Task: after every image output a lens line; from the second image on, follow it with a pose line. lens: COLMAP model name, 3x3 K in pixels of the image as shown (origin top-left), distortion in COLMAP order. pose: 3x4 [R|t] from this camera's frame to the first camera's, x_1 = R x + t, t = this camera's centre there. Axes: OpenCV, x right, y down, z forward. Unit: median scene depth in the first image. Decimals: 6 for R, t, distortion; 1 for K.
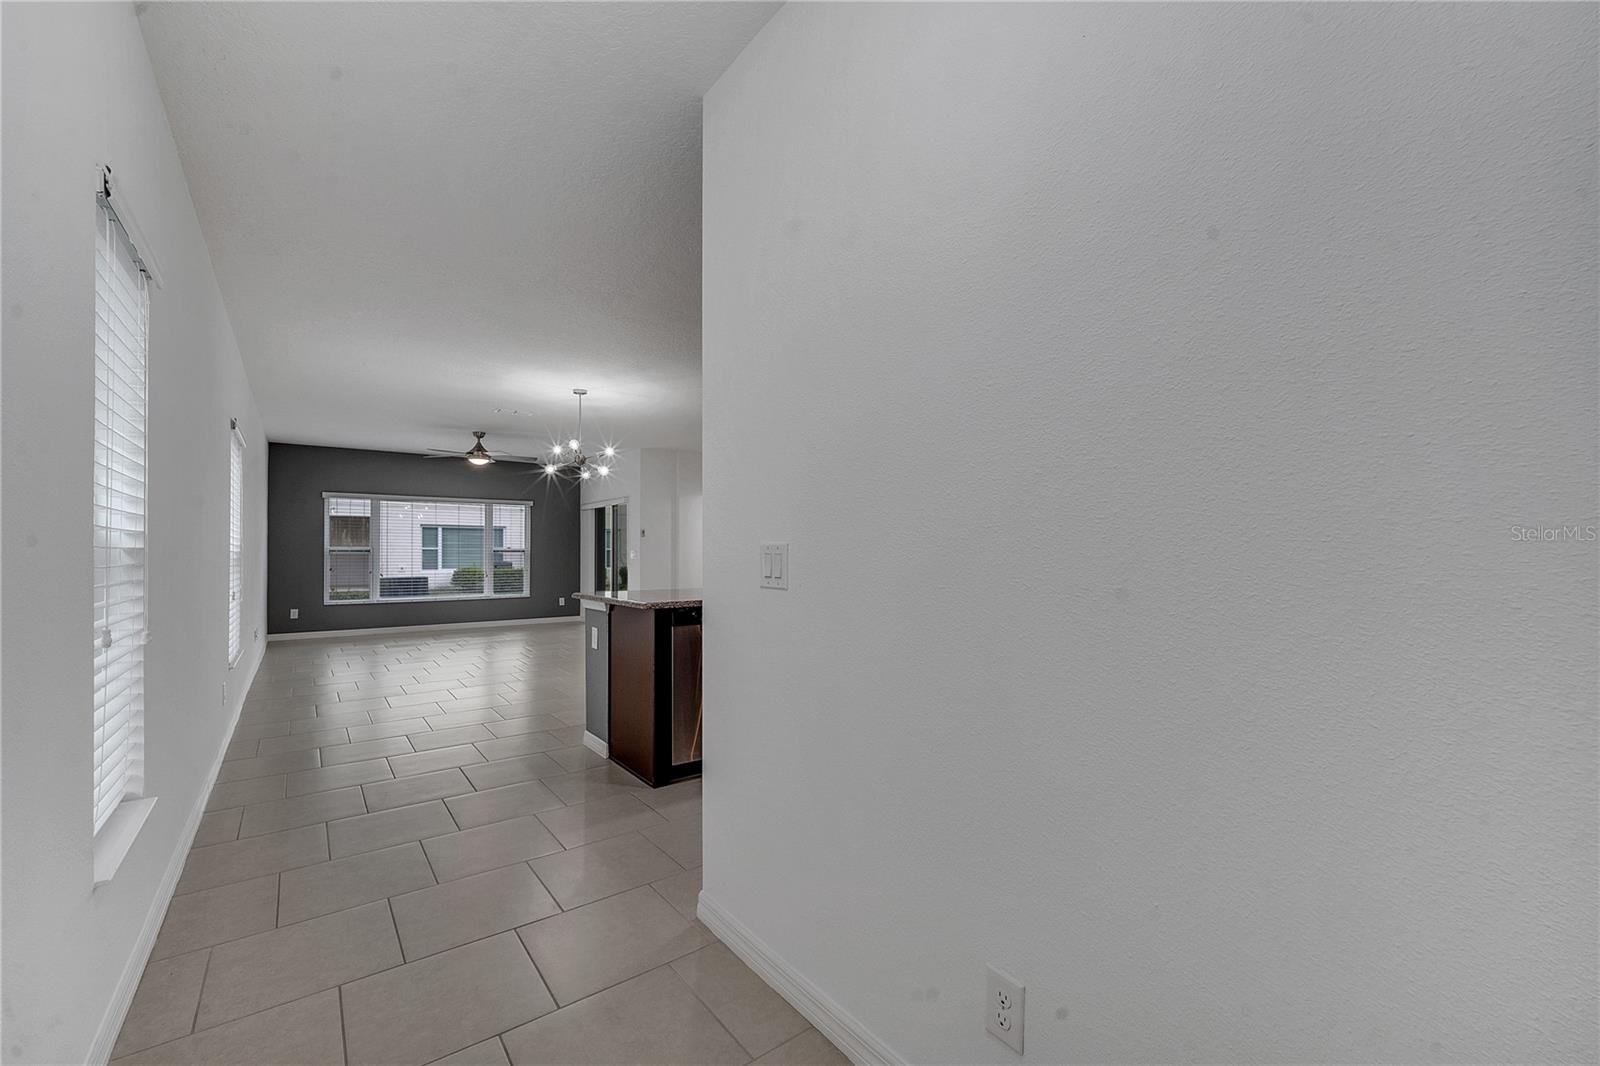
lens RADIAL K [[649.9, 0, 790.3], [0, 649.9, 549.4], [0, 0, 1]] dist [0.002748, -0.001263]
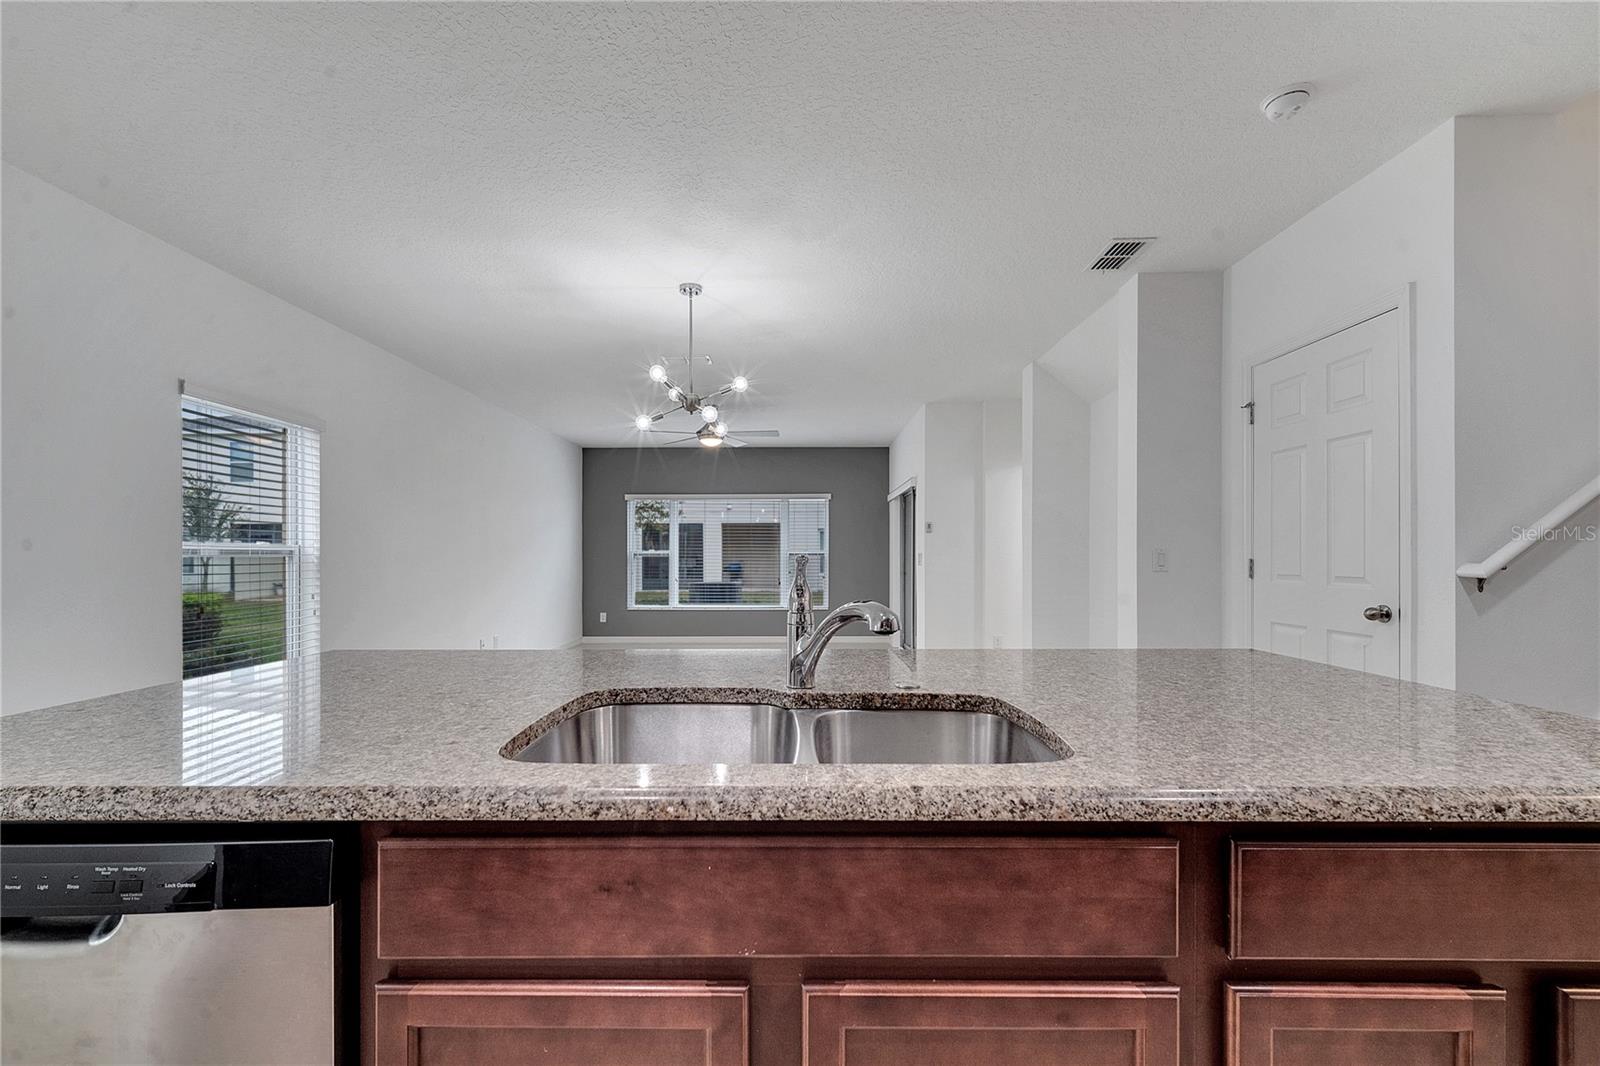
lens RADIAL K [[649.9, 0, 790.0], [0, 649.9, 559.2], [0, 0, 1]] dist [0.002748, -0.001263]
pose [[0.792101, 0.001939, -0.610387, 0.078356], [0.004737, 0.999945, 0.009323, 0.001743], [0.610372, -0.010277, 0.792048, 0.378244]]
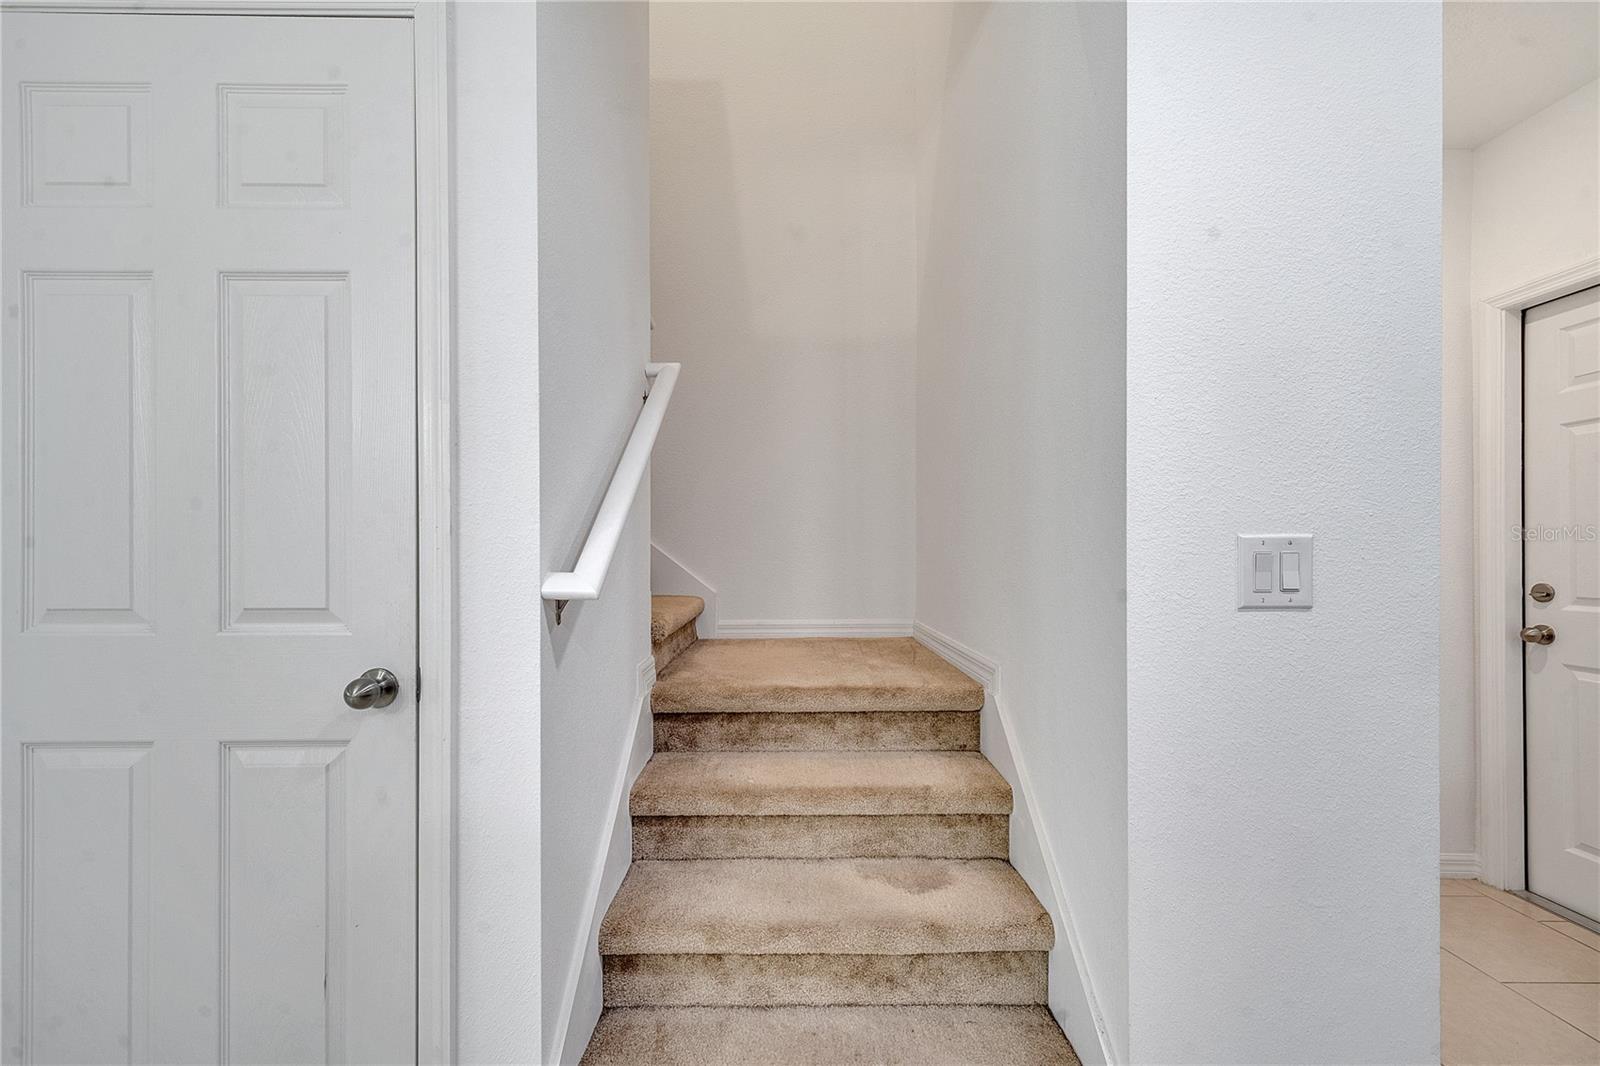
lens RADIAL K [[649.9, 0, 793.7], [0, 649.9, 553.2], [0, 0, 1]] dist [0.002748, -0.001263]
pose [[0.589809, 0.000995, 0.807542, 0.056225], [-0.002944, 0.999995, 0.000918, 0.002741], [-0.807538, -0.002919, 0.589809, 0.614320]]
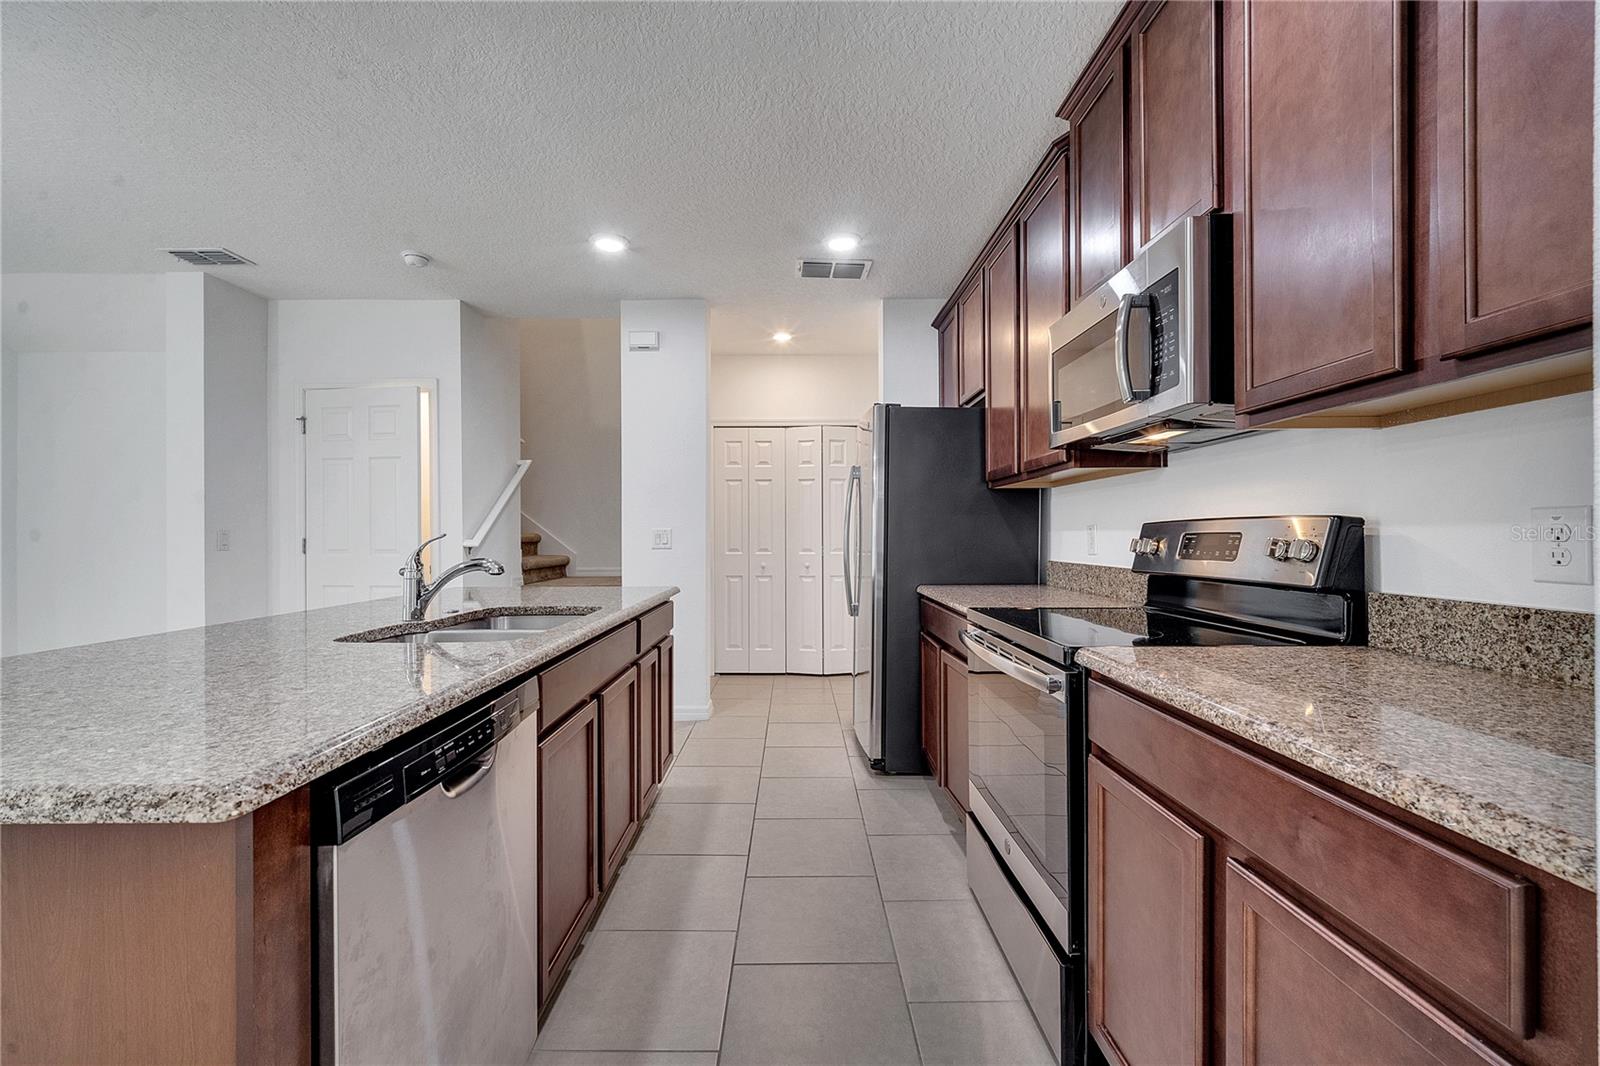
lens RADIAL K [[649.9, 0, 798.2], [0, 649.9, 534.3], [0, 0, 1]] dist [0.002748, -0.001263]
pose [[0.592846, -0.000729, 0.805316, -0.101085], [-0.000367, 0.999999, 0.001175, 0.002356], [-0.805316, -0.000992, 0.592845, 0.264636]]
